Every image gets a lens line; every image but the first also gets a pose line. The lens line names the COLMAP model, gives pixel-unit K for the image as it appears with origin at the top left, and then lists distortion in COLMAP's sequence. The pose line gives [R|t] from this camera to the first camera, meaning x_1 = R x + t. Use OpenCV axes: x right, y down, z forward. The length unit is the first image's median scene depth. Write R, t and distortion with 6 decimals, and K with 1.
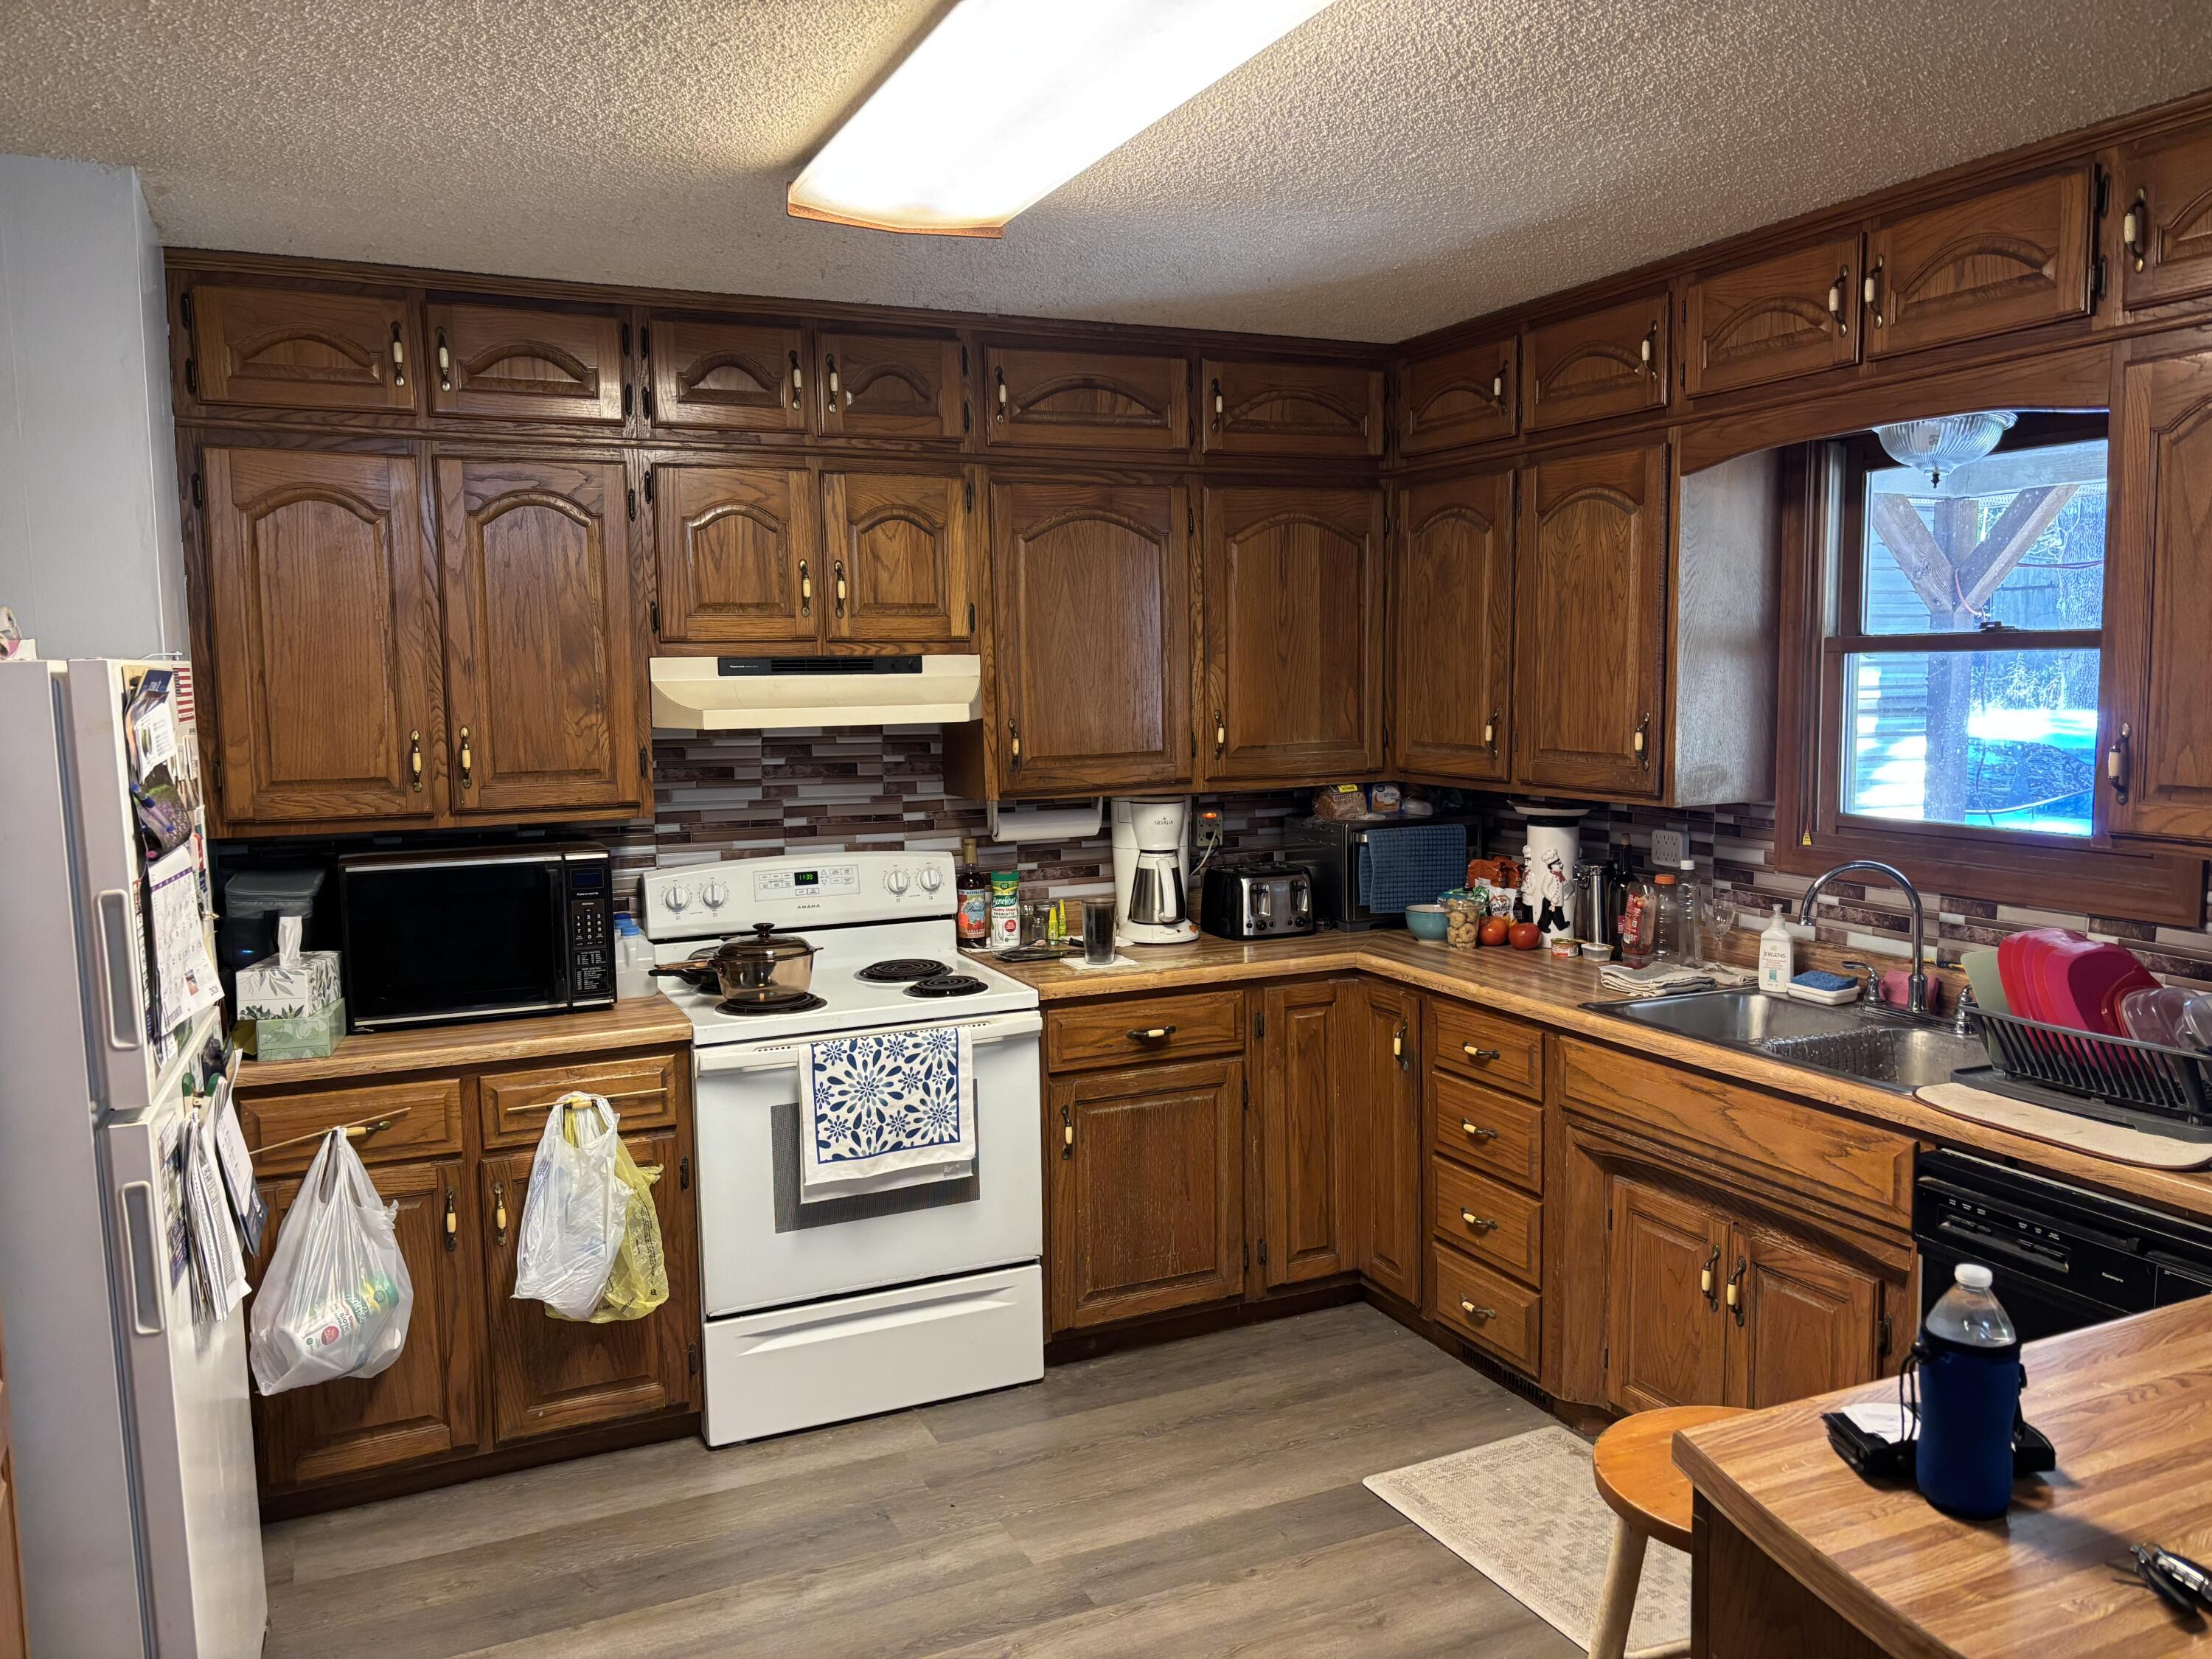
lens RADIAL K [[1658.2, 0, 1109.9], [0, 1658.2, 834.8], [0, 0, 1]] dist [0.039815, -0.083326]
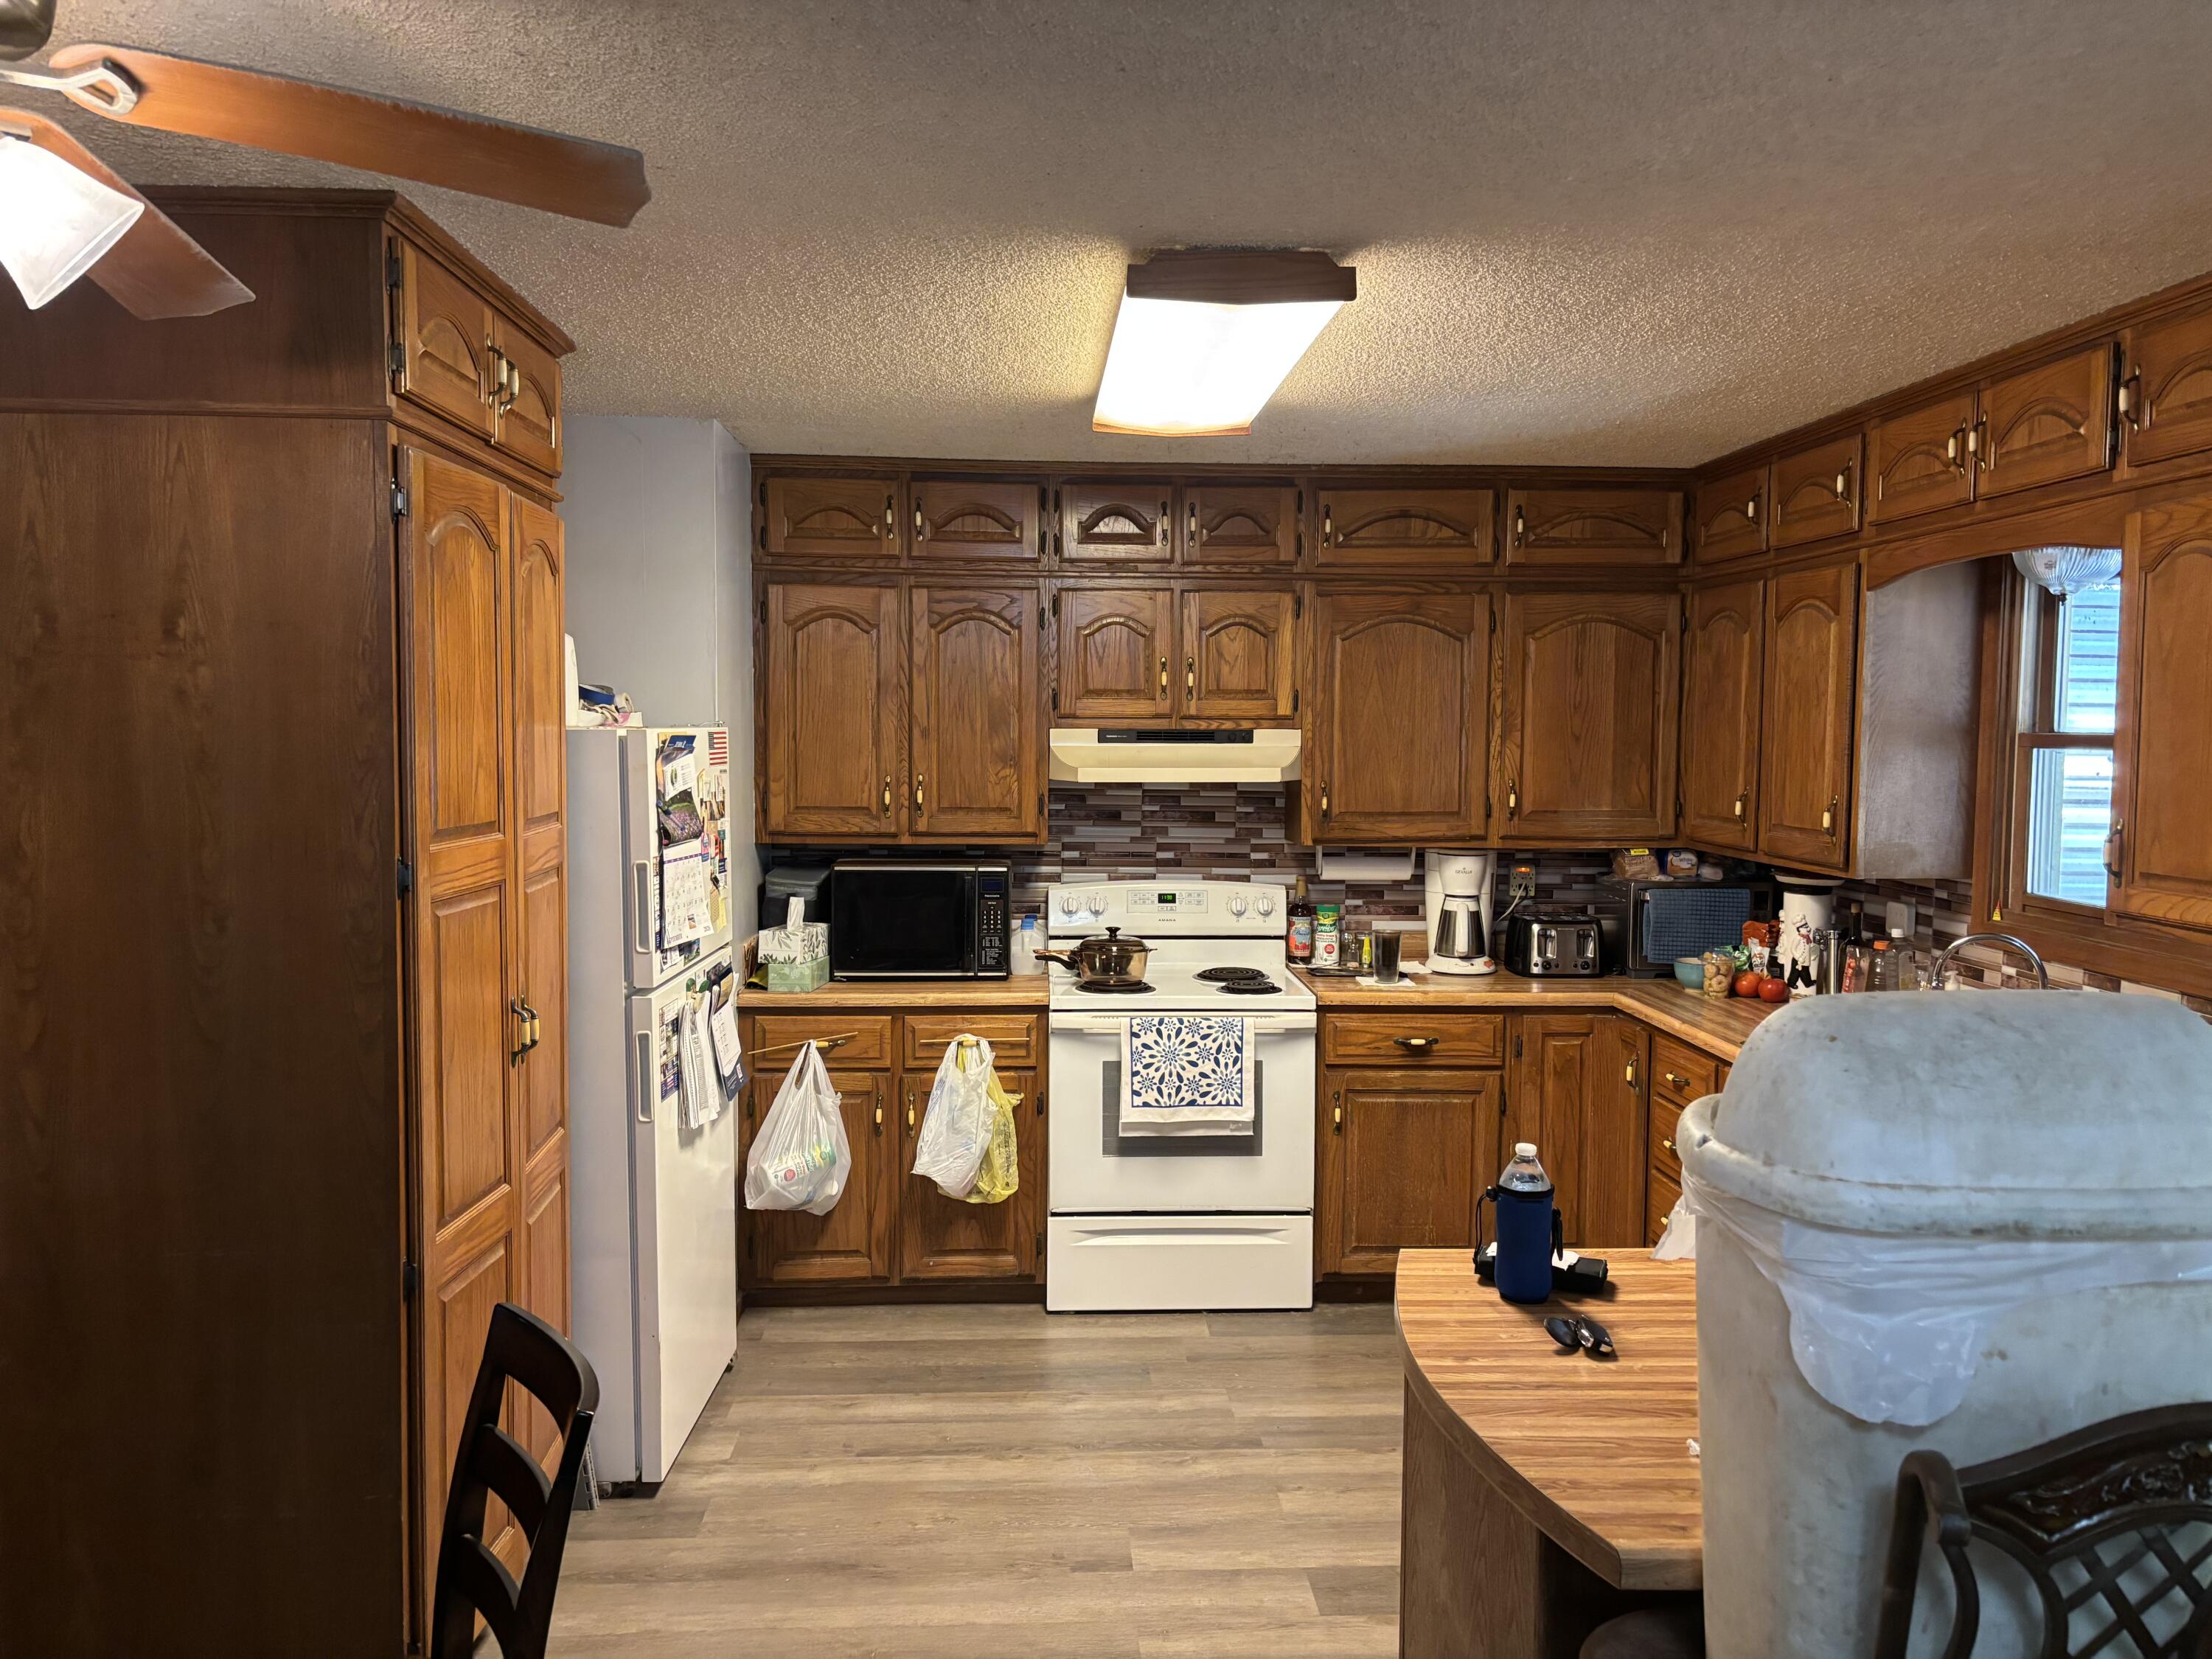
lens RADIAL K [[1663.4, 0, 1100.8], [0, 1663.4, 826.4], [0, 0, 1]] dist [0.108076, -0.256631]
pose [[0.925229, 0.044529, -0.376787, 0.287891], [-0.058892, 0.997908, -0.026681, 0.008633], [0.374811, 0.046875, 0.925915, -0.255996]]
